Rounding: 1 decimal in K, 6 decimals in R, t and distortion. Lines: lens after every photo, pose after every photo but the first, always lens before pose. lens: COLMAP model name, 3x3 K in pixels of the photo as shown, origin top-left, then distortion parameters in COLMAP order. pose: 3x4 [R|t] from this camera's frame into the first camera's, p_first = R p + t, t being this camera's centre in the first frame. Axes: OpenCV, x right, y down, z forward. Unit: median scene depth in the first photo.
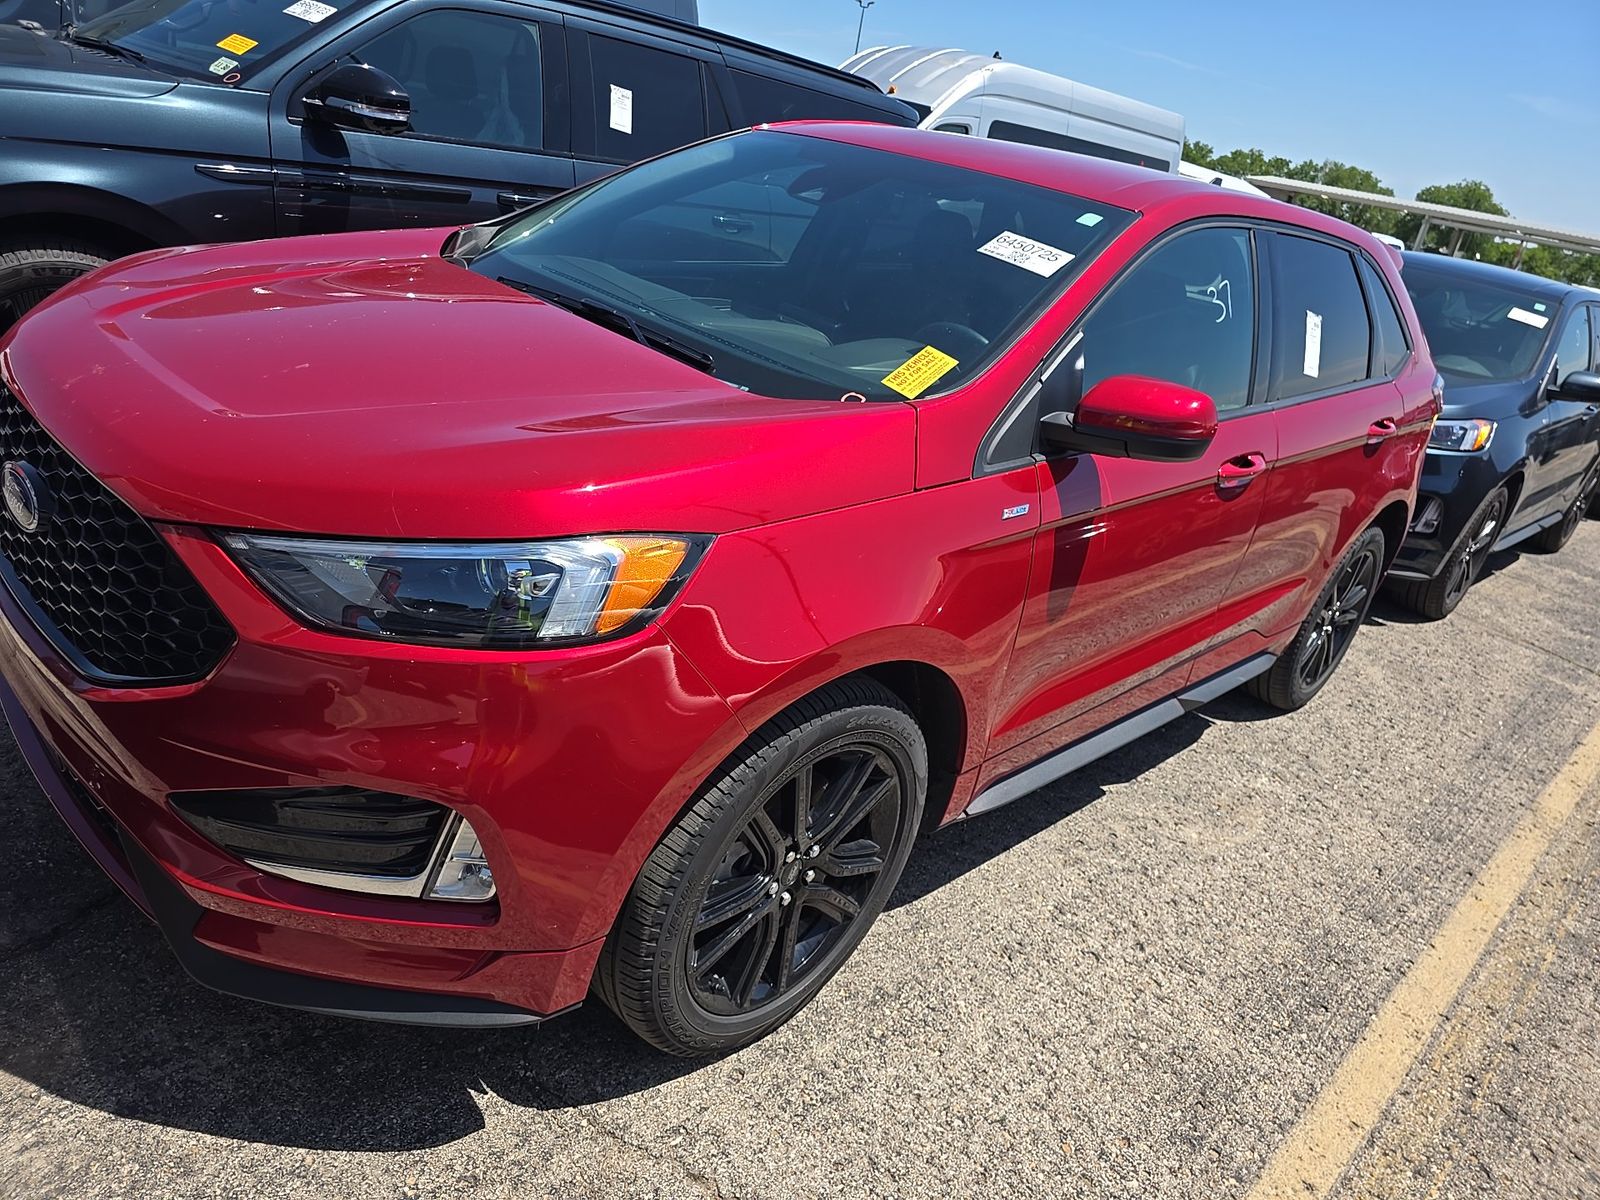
lens RADIAL K [[1074.0, 0, 749.6], [0, 1074.0, 602.2], [0, 0, 1]] dist [0.037367, -0.033962]
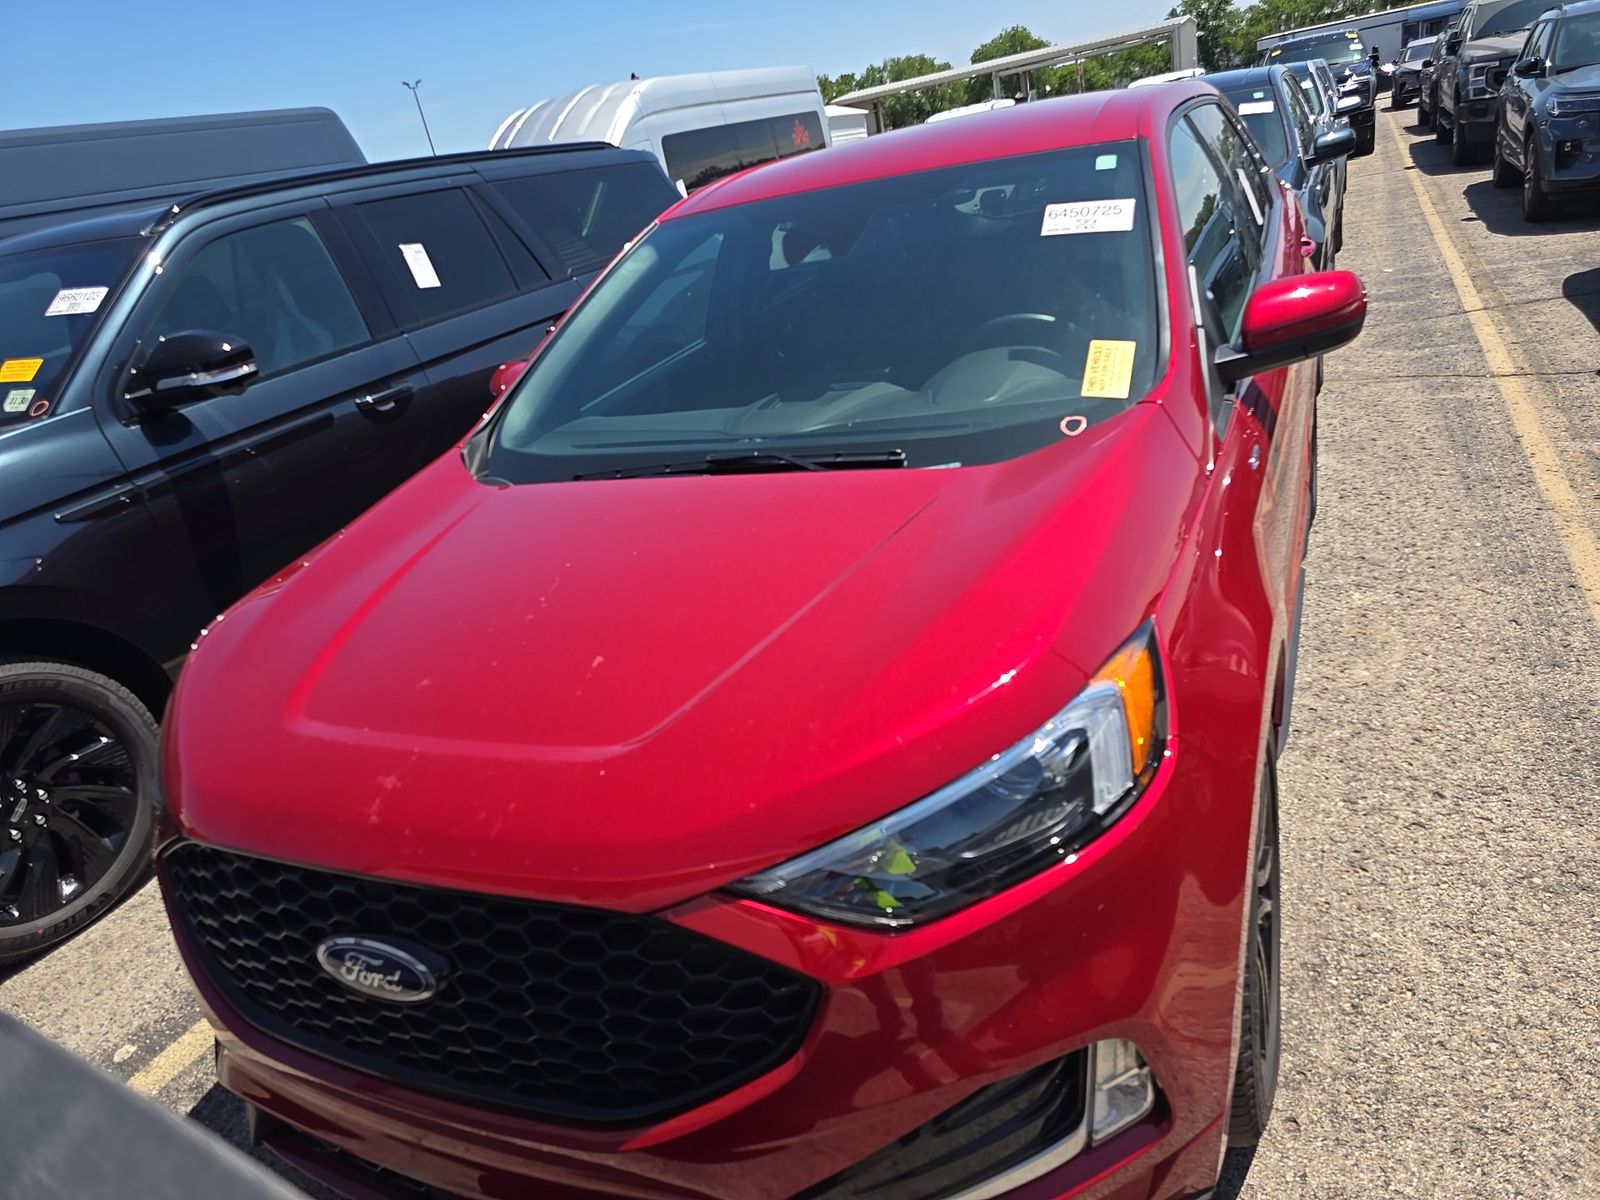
lens RADIAL K [[1074.0, 0, 754.3], [0, 1074.0, 614.7], [0, 0, 1]] dist [0.037367, -0.033962]
pose [[0.874560, -0.452807, 0.173527, -0.285280], [0.455852, 0.889726, 0.024225, -0.140849], [-0.165361, 0.057917, 0.984531, 0.098249]]
